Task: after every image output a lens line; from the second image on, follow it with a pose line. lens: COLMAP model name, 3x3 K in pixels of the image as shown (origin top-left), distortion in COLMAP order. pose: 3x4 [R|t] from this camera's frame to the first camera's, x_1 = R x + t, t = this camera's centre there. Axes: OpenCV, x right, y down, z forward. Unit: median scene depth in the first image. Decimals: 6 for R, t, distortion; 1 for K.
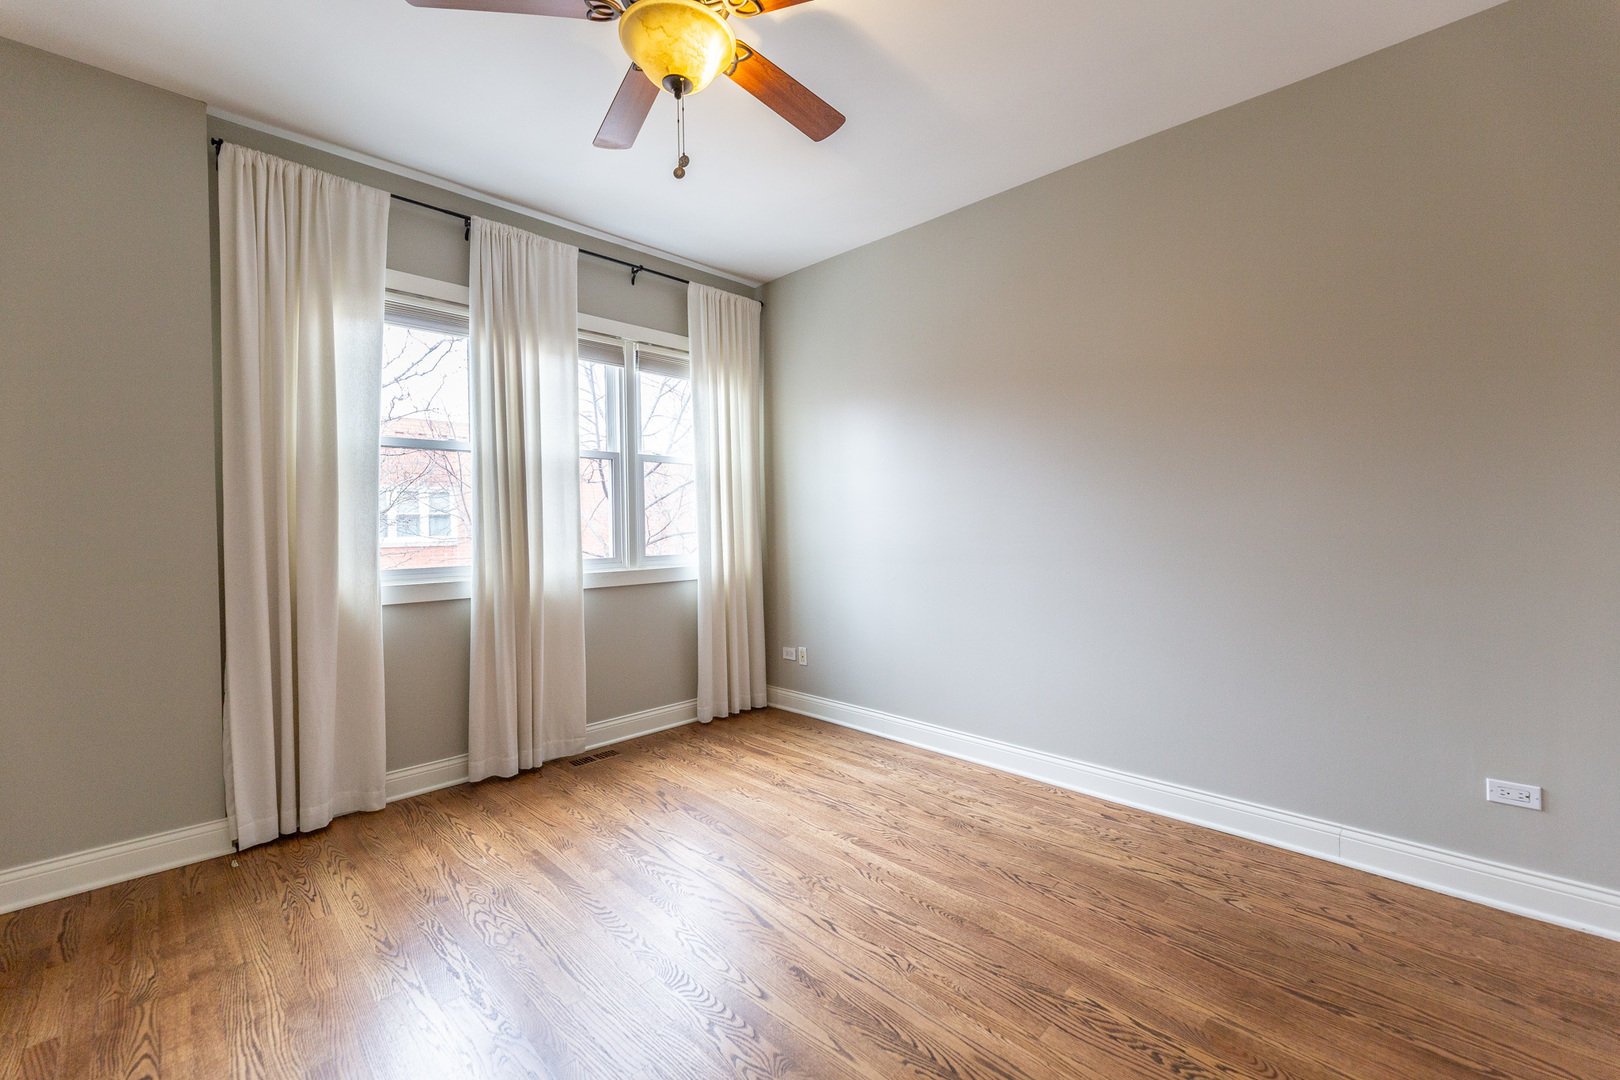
lens RADIAL K [[657.7, 0, 808.8], [0, 657.7, 537.2], [0, 0, 1]] dist [-0.000282, -0.000363]
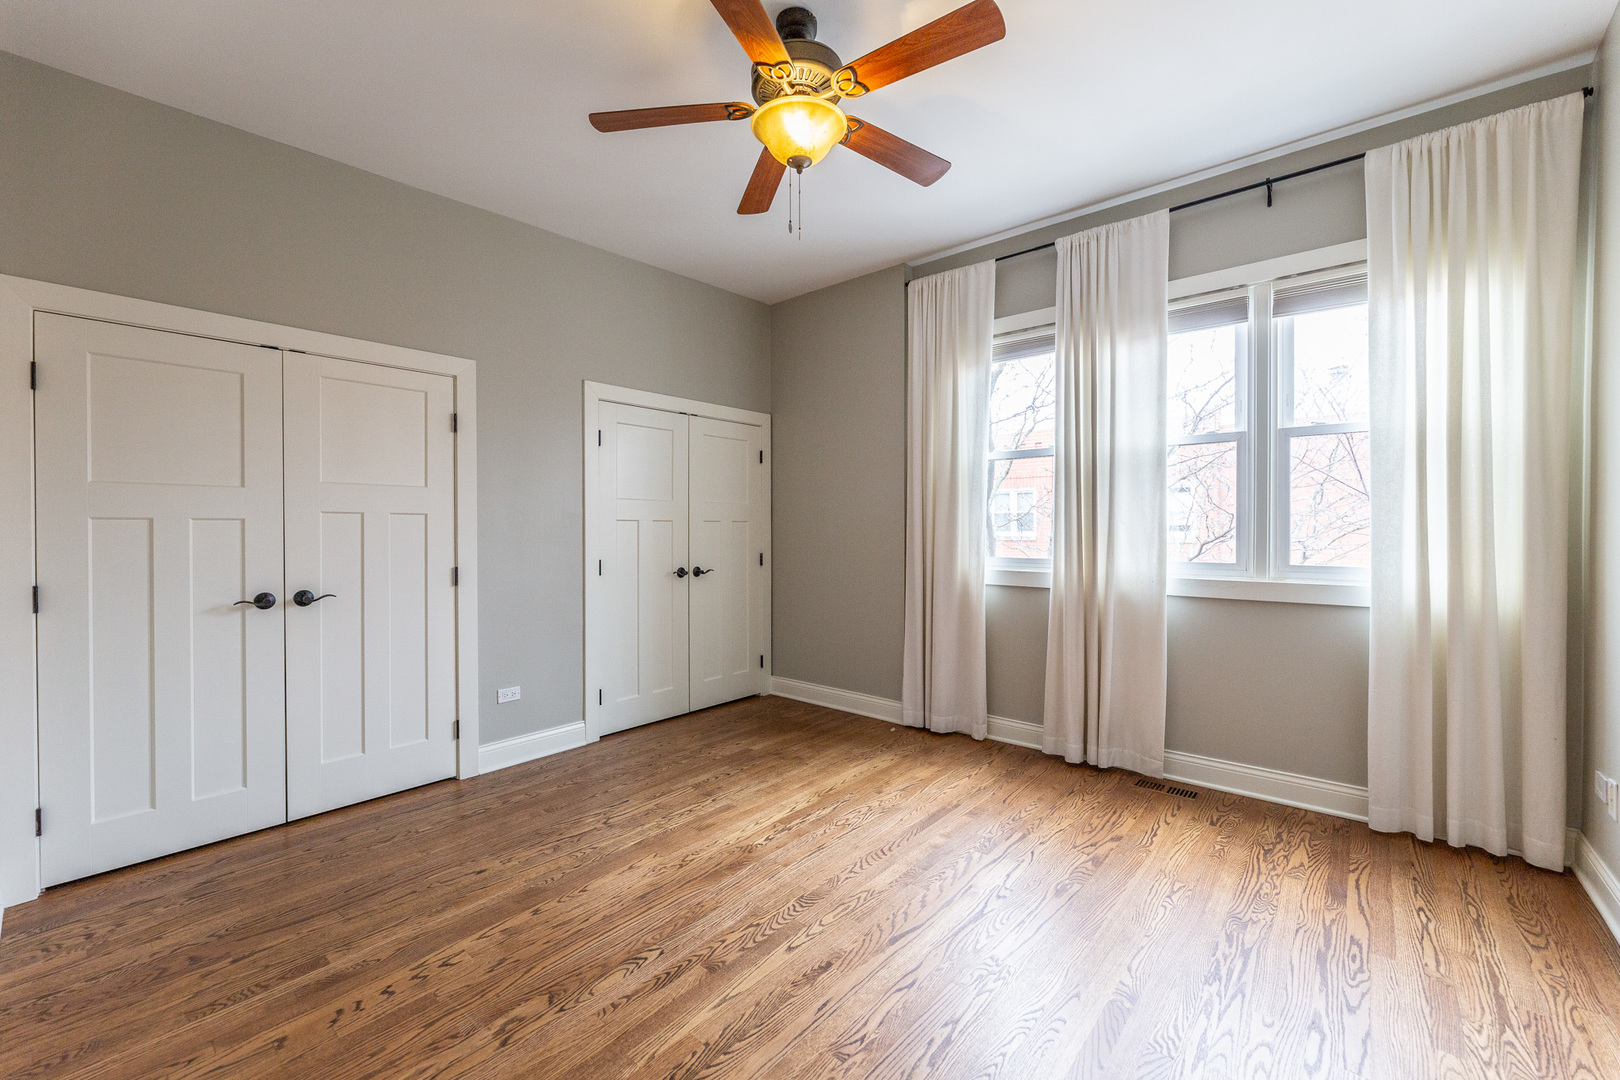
lens RADIAL K [[657.7, 0, 808.7], [0, 657.7, 535.6], [0, 0, 1]] dist [-0.000282, -0.000363]
pose [[0.081277, 0.027573, -0.996310, 0.560621], [-0.016486, 0.999518, 0.026317, -0.018441], [0.996555, 0.014286, 0.081692, 0.506979]]
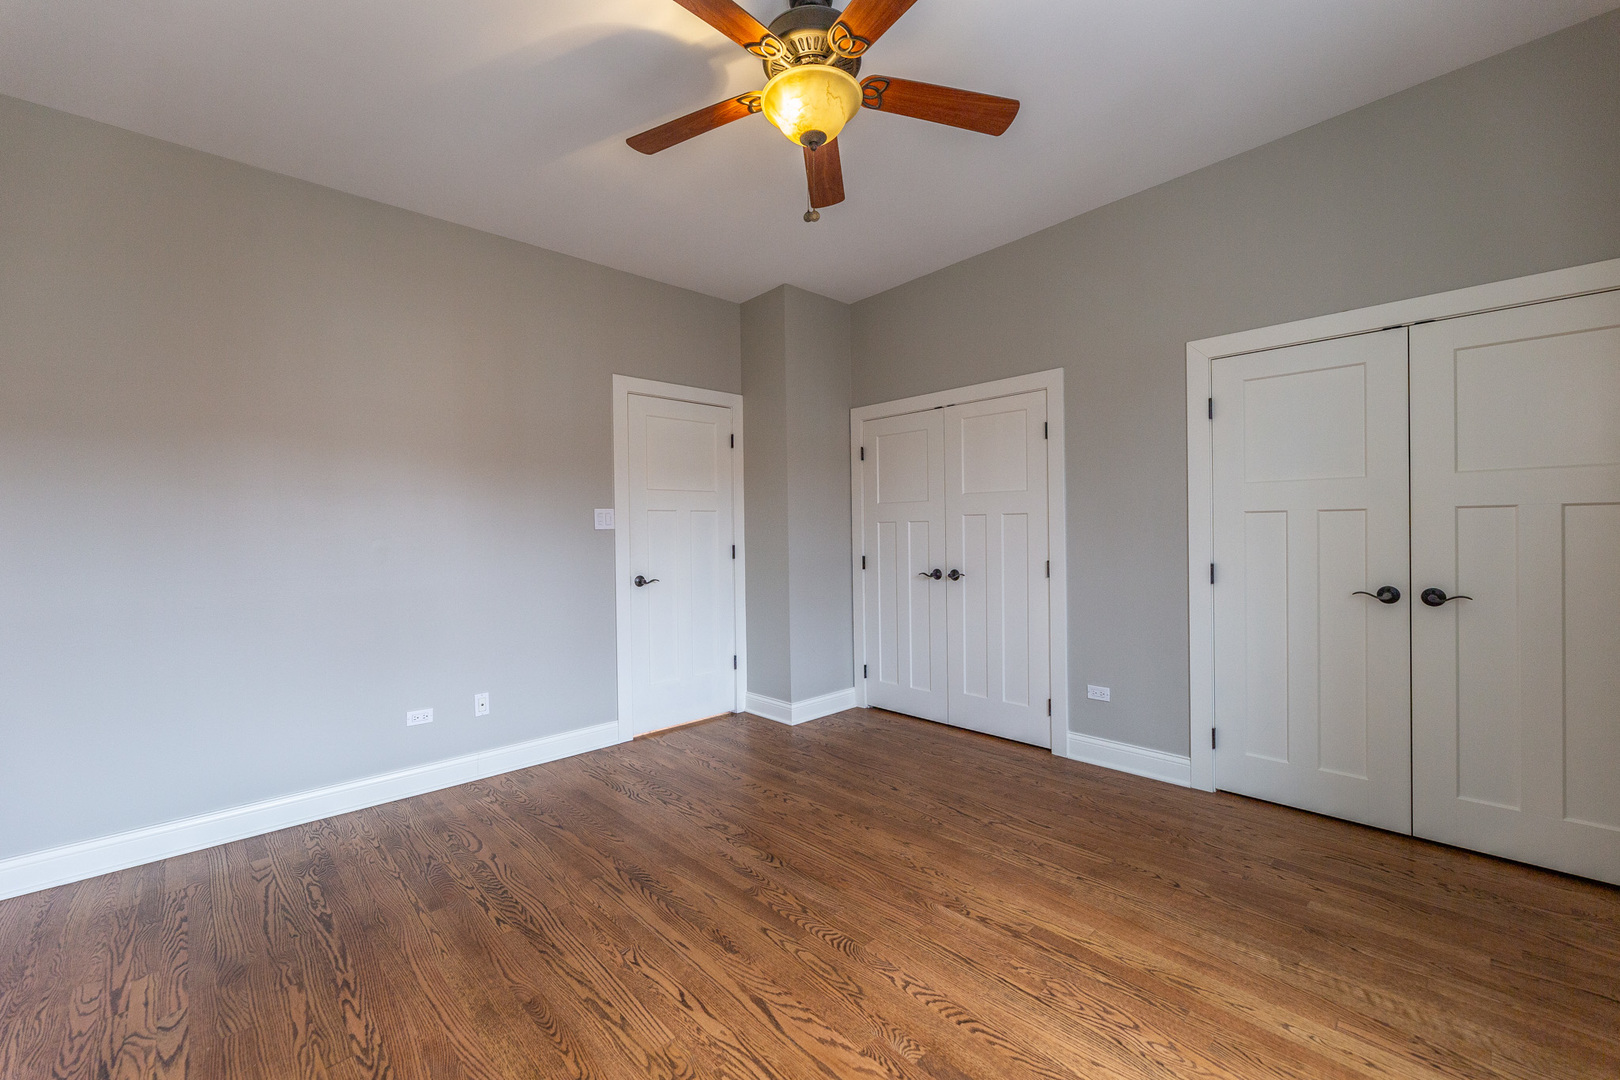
lens RADIAL K [[657.7, 0, 808.0], [0, 657.7, 531.0], [0, 0, 1]] dist [-0.000282, -0.000363]
pose [[-0.999347, 0.031082, 0.018403, -0.104395], [0.031475, 0.999274, 0.021472, -0.021500], [-0.017722, 0.022037, -0.999600, 1.178549]]
